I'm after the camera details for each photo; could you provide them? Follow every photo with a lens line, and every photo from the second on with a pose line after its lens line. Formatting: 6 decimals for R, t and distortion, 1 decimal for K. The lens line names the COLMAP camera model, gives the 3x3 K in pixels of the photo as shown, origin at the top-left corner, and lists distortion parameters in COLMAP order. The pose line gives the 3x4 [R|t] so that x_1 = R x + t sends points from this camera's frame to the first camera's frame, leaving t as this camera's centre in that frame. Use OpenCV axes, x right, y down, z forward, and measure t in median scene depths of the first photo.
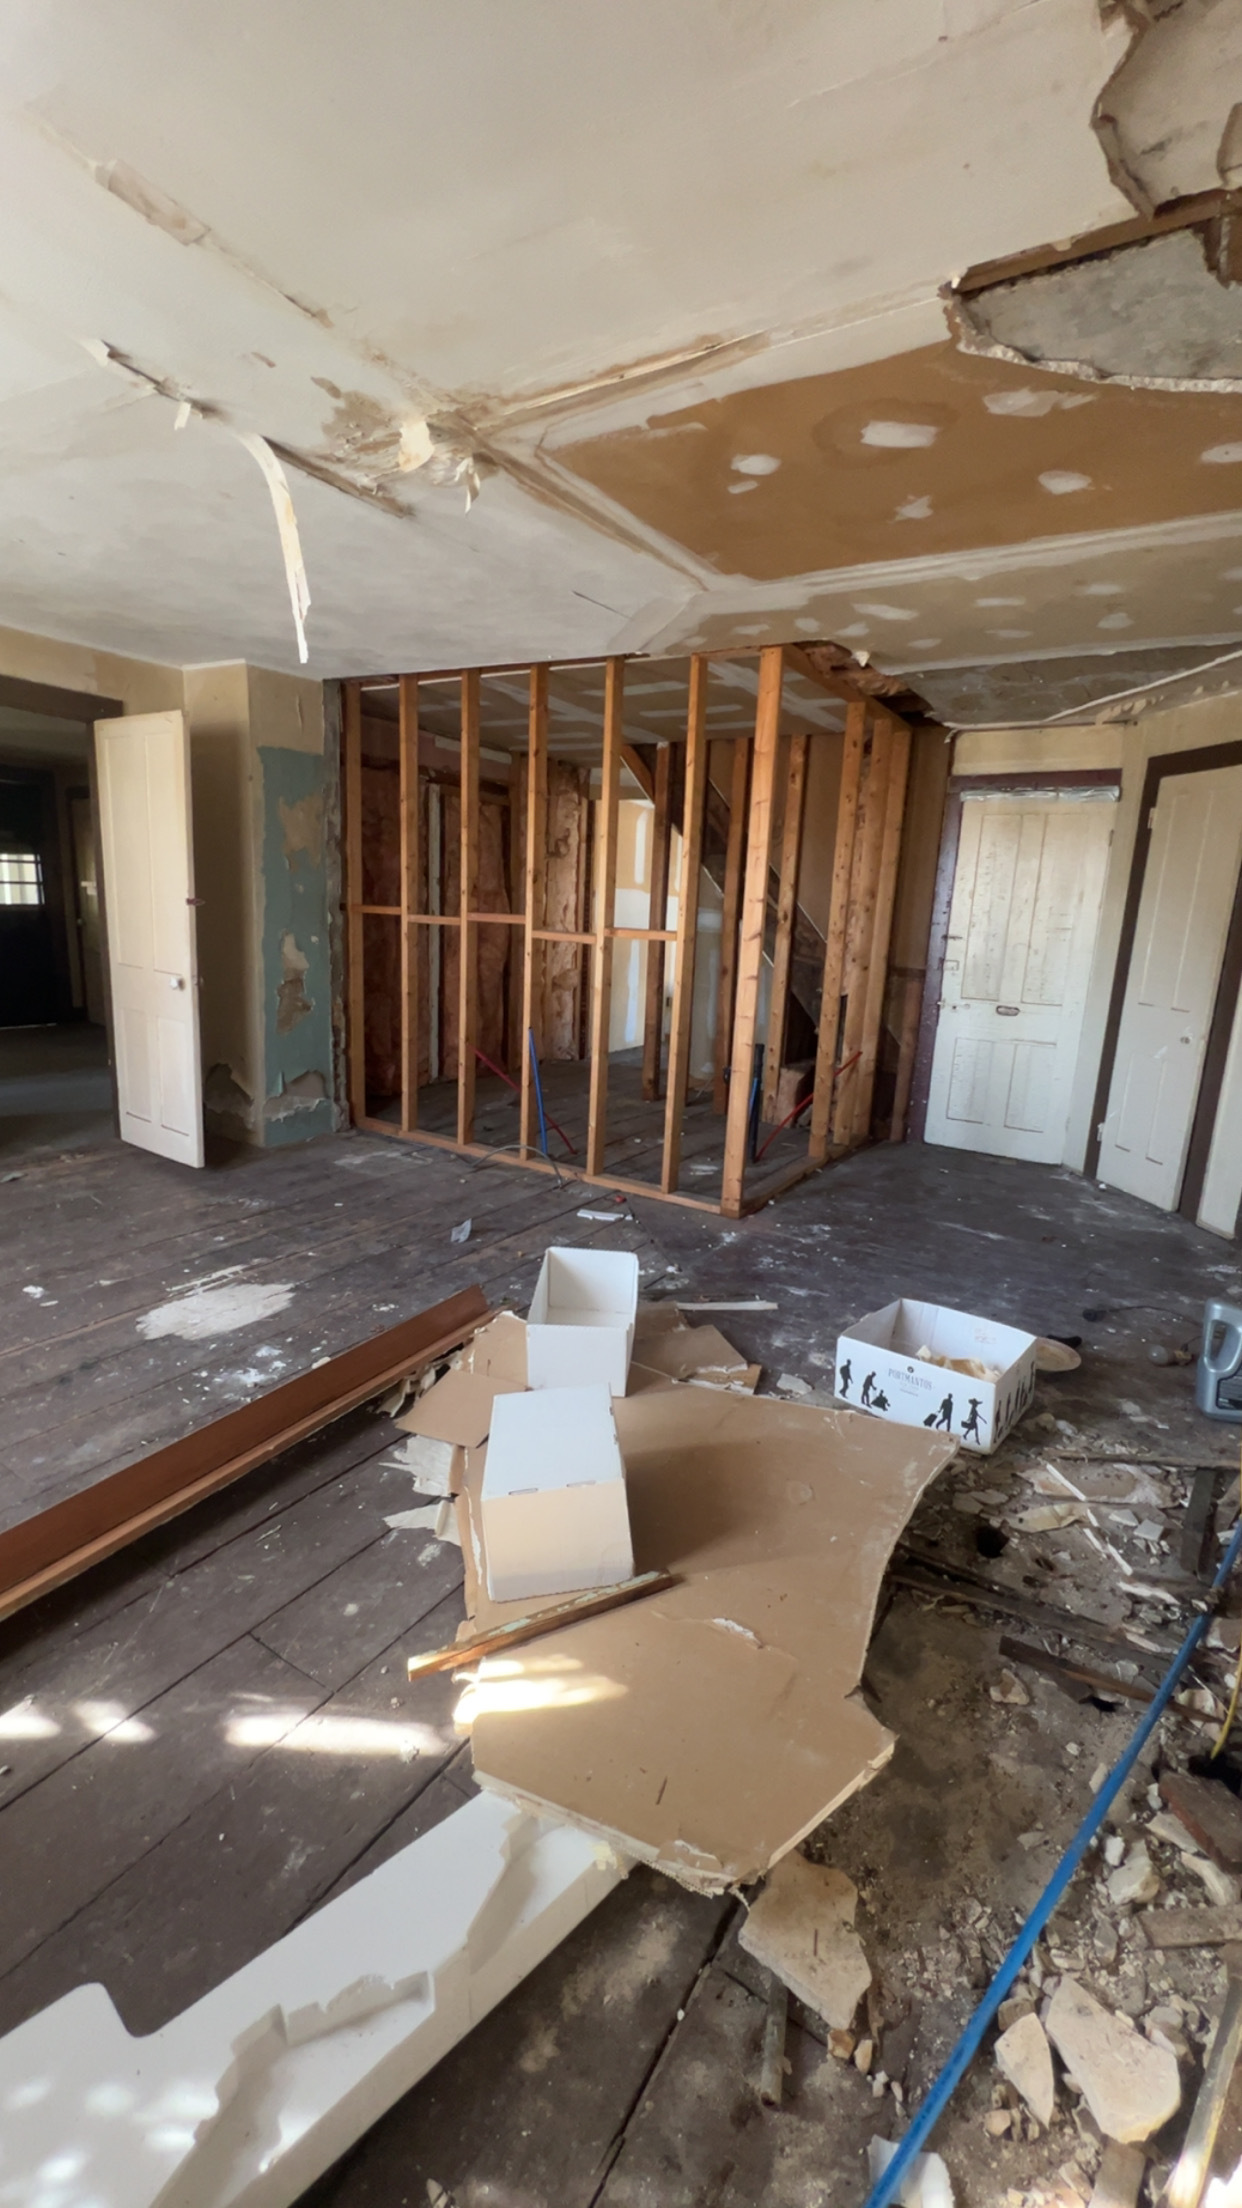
lens RADIAL K [[925.6, 0, 621.4], [0, 925.6, 1105.0], [0, 0, 1]] dist [0.001853, 0.000128]
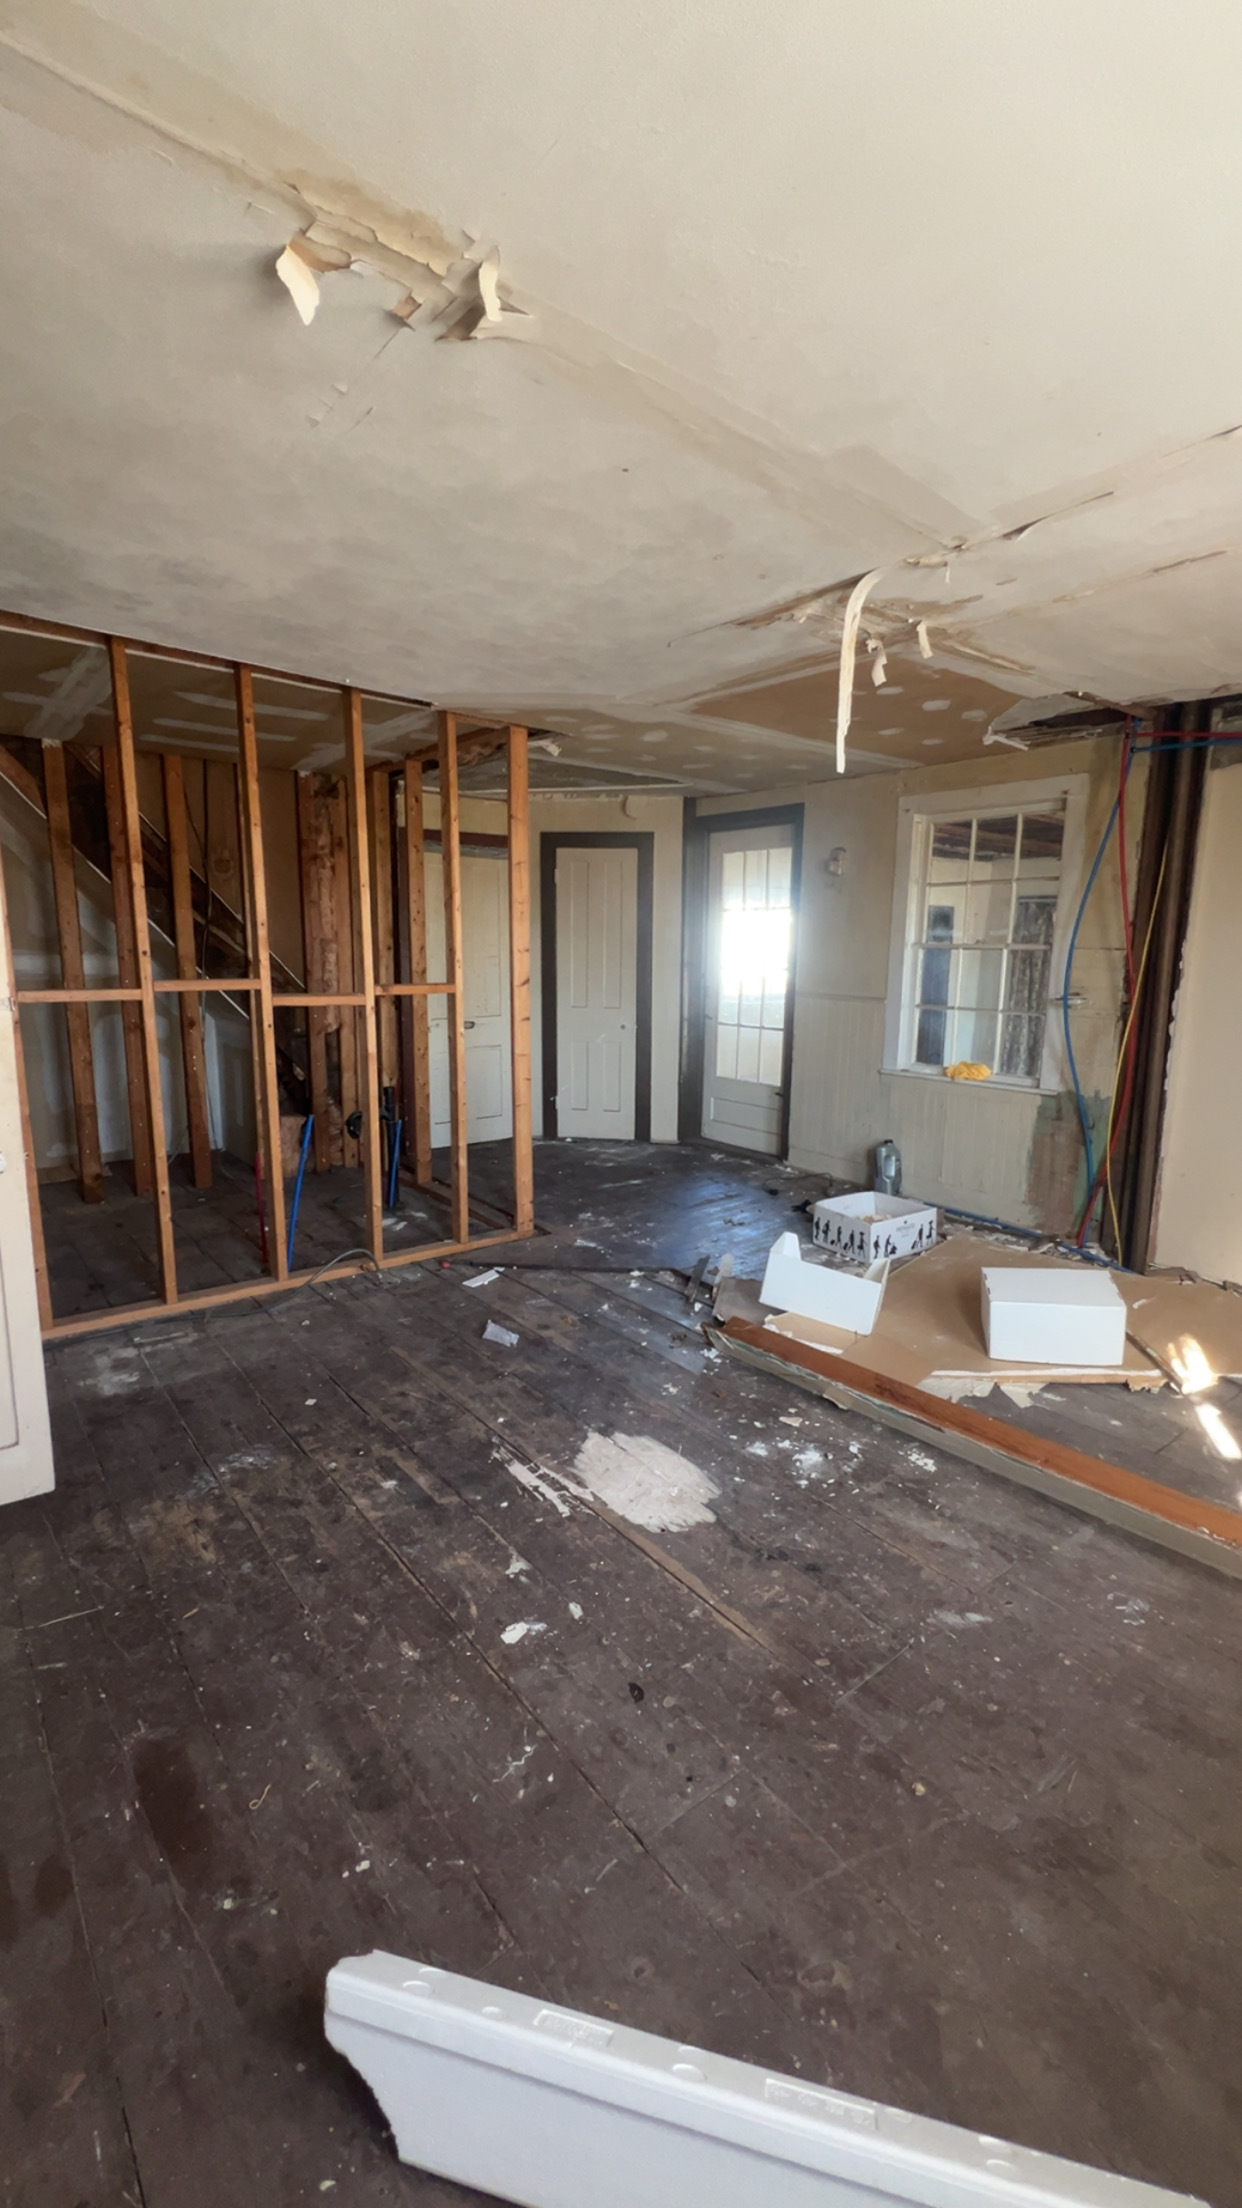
lens RADIAL K [[925.6, 0, 615.9], [0, 925.6, 1106.8], [0, 0, 1]] dist [0.001853, 0.000128]
pose [[0.329349, -0.203634, 0.921988, -1.049532], [0.201978, 0.969059, 0.141880, -0.207109], [-0.922353, 0.139493, 0.360288, 0.621470]]
